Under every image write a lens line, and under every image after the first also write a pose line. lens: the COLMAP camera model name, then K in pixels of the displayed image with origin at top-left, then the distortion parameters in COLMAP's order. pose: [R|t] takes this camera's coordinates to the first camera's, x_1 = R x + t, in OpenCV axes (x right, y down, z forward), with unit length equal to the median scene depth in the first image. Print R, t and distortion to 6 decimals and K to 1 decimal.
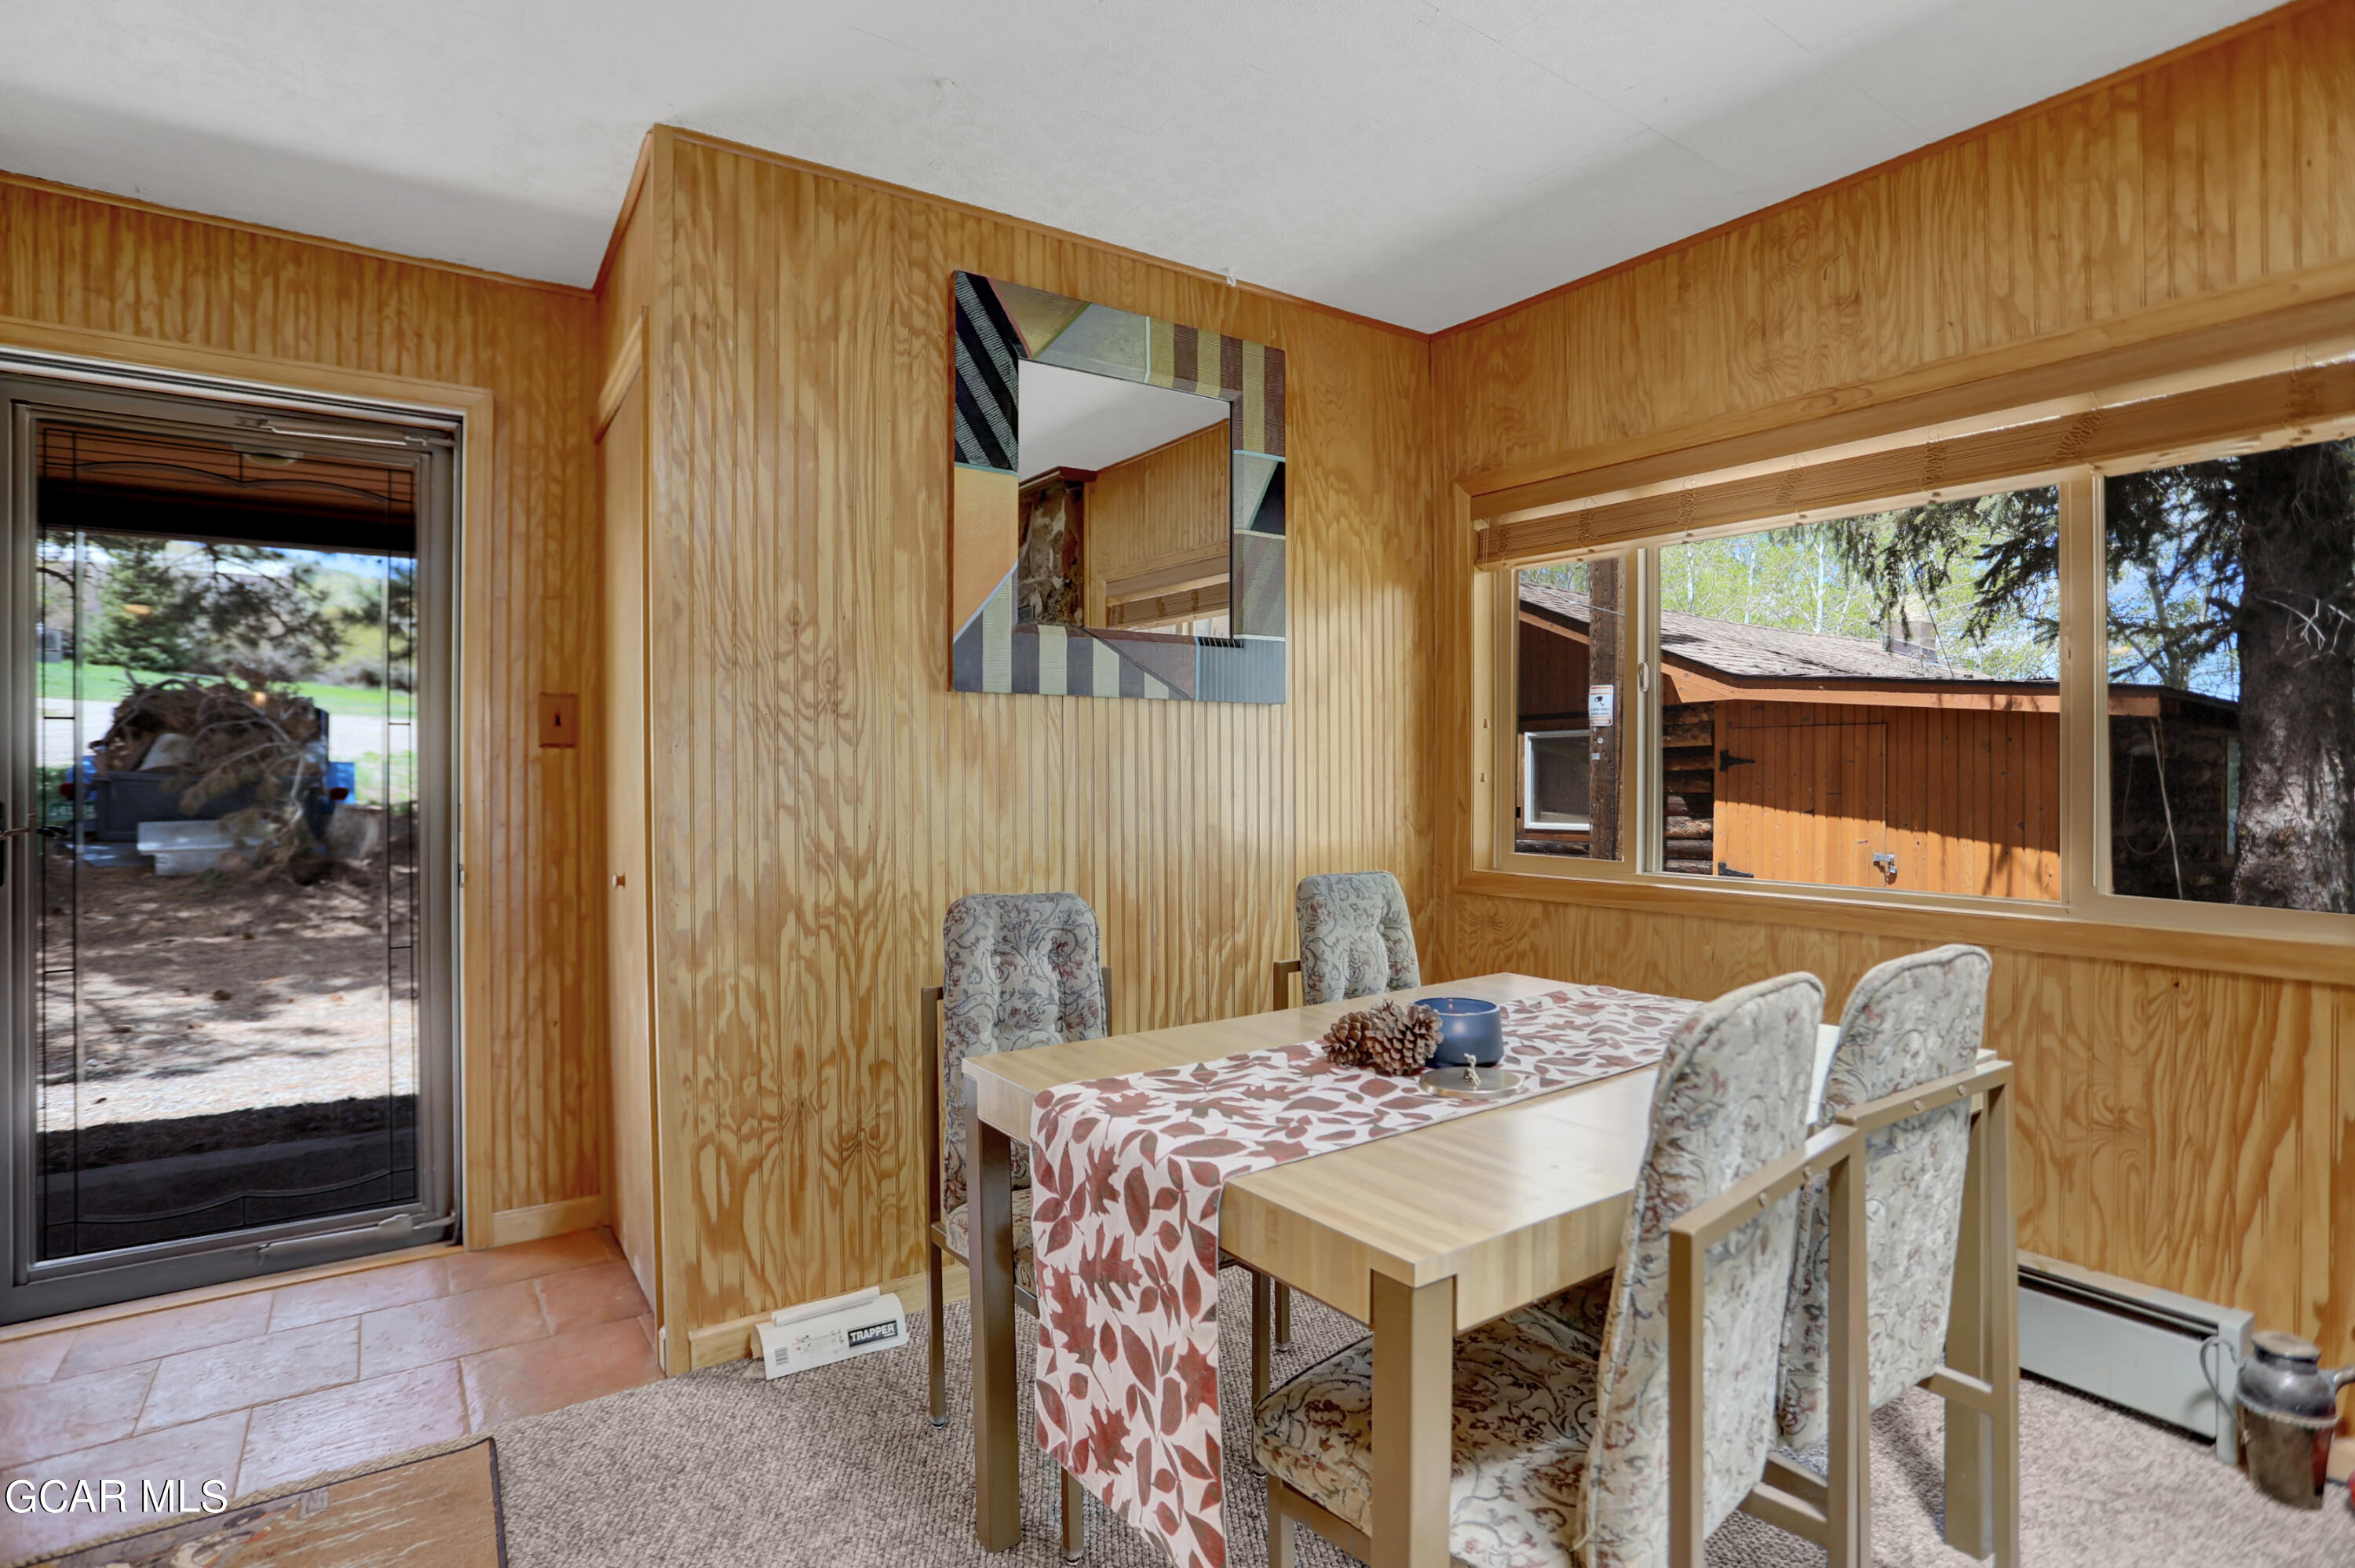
lens RADIAL K [[1199.9, 0, 1180.7], [0, 1199.9, 752.1], [0, 0, 1]] dist [-0.062160, 0.025408]
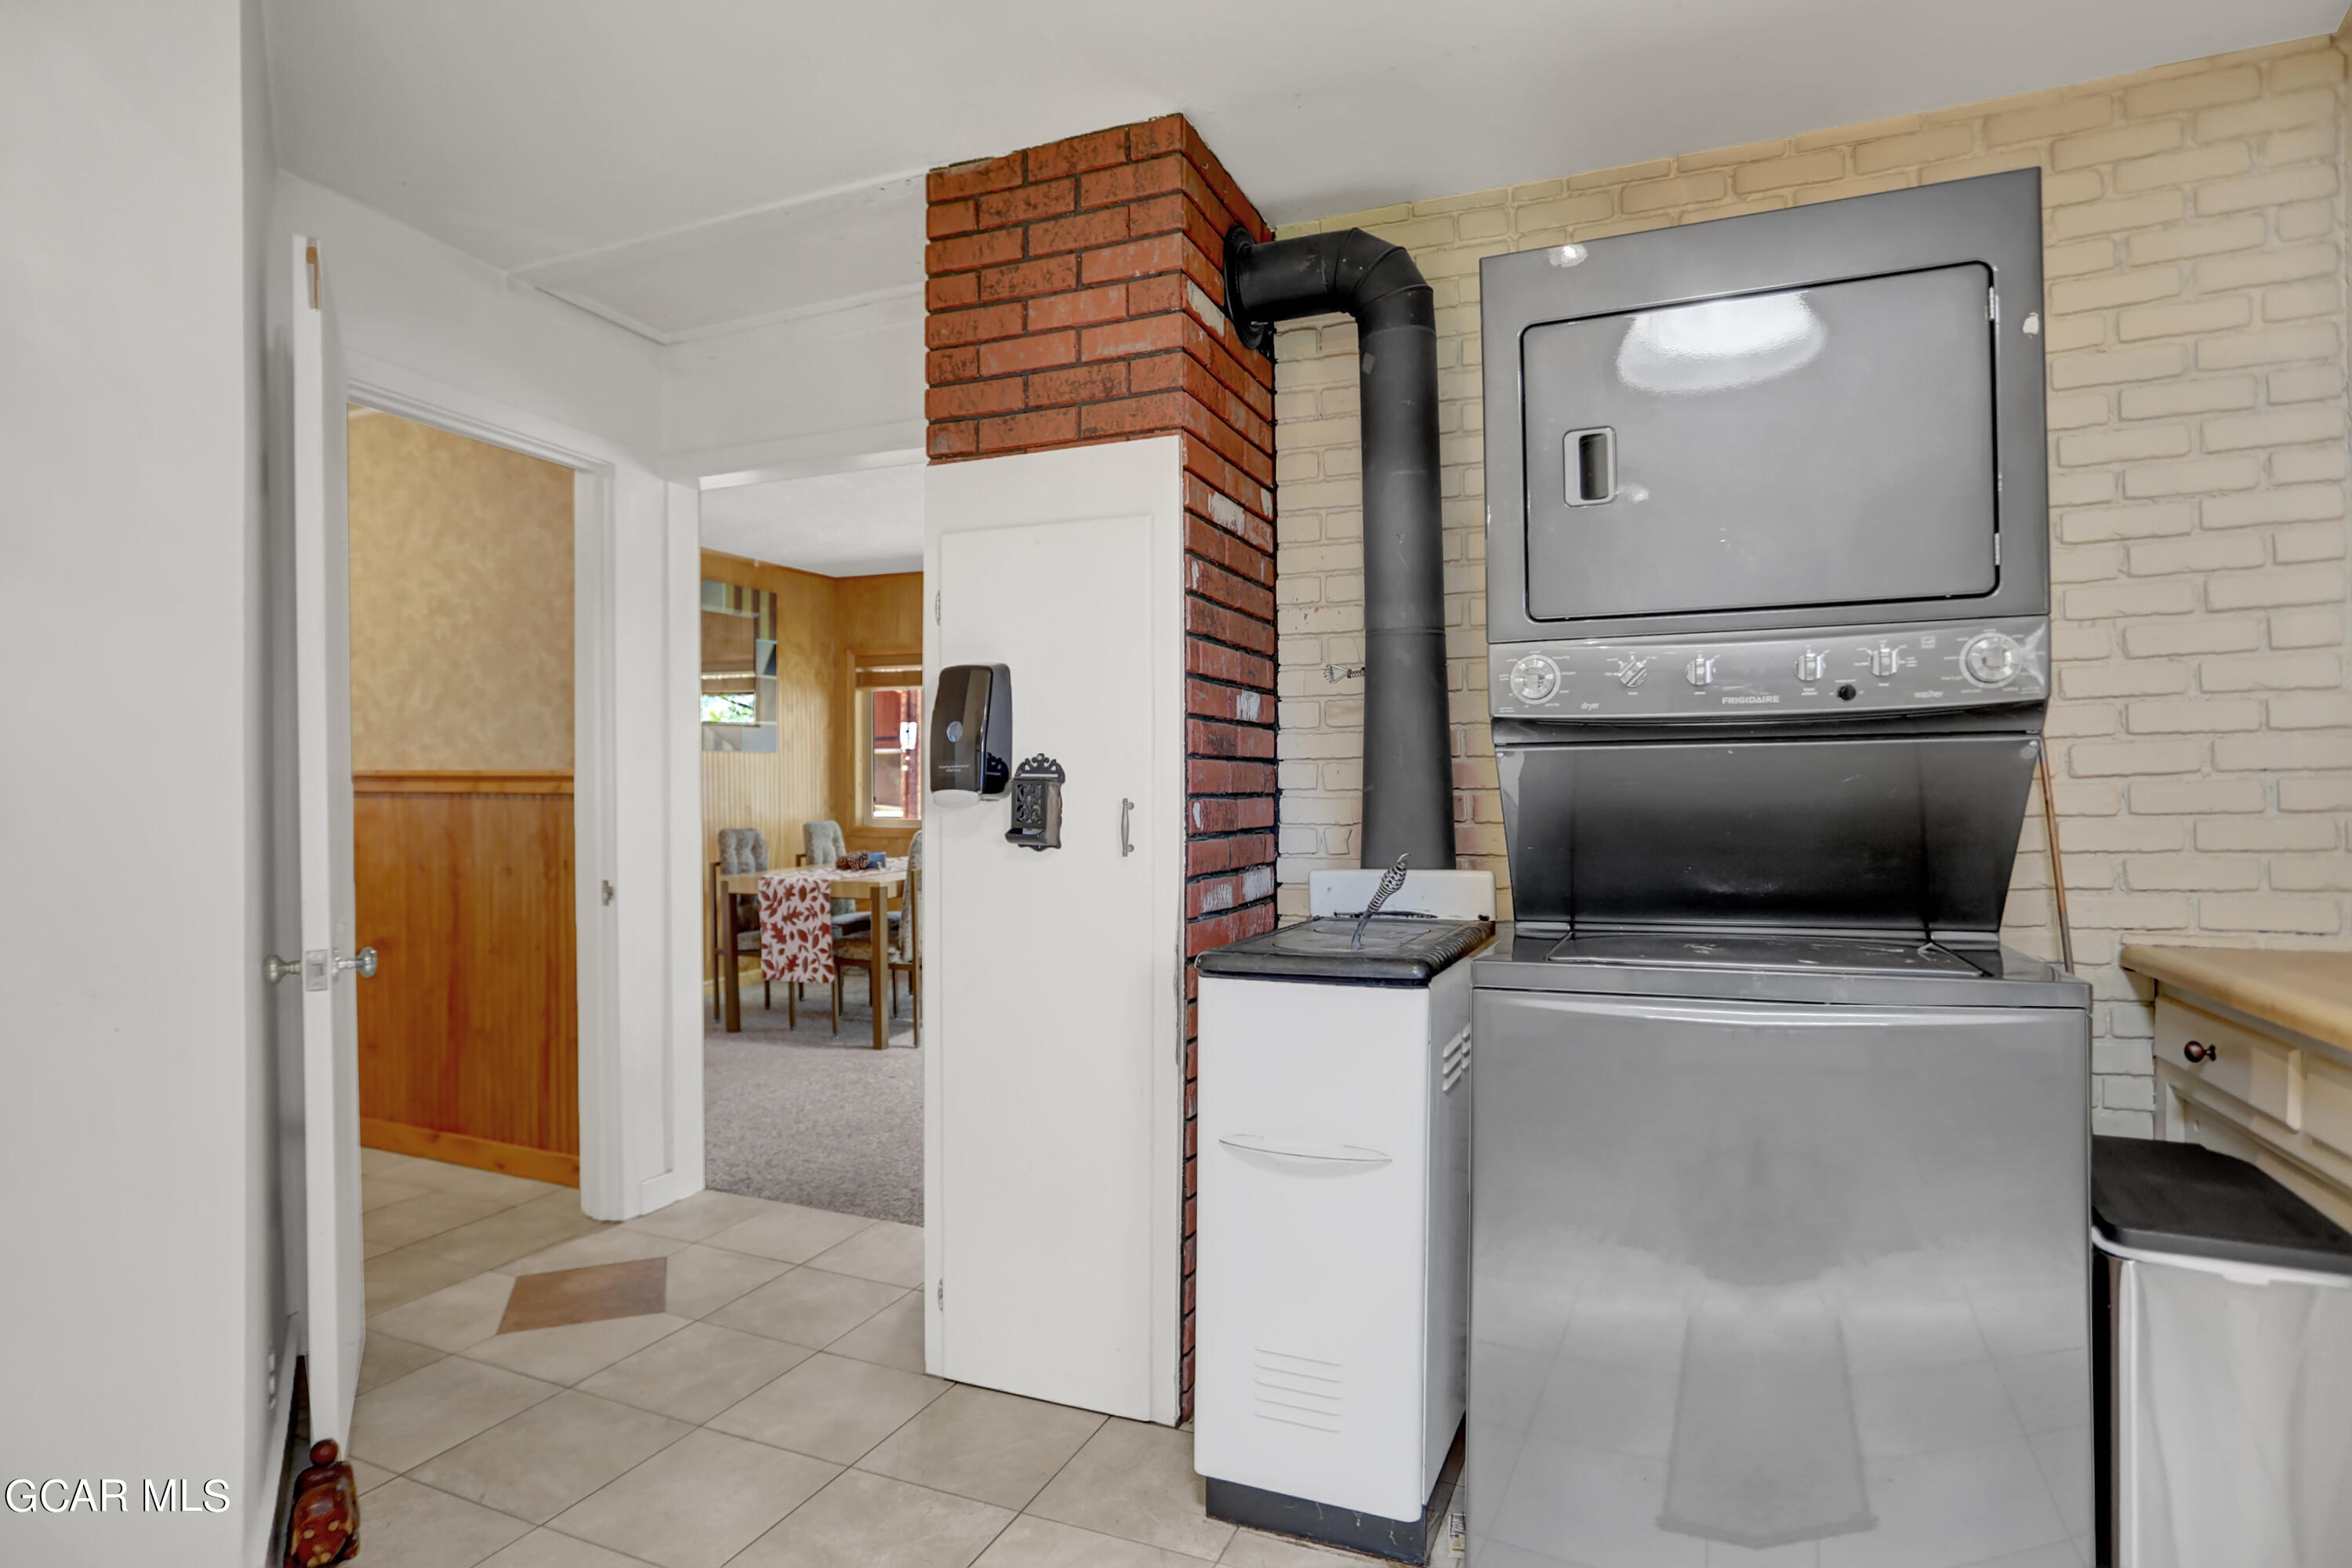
lens RADIAL K [[1198.5, 0, 1166.8], [0, 1198.5, 772.8], [0, 0, 1]] dist [-0.062160, 0.025408]
pose [[0.848503, -0.006227, 0.529154, -0.491444], [-0.002528, 0.999872, 0.015820, -0.039336], [-0.529185, -0.014761, 0.848378, -1.330124]]
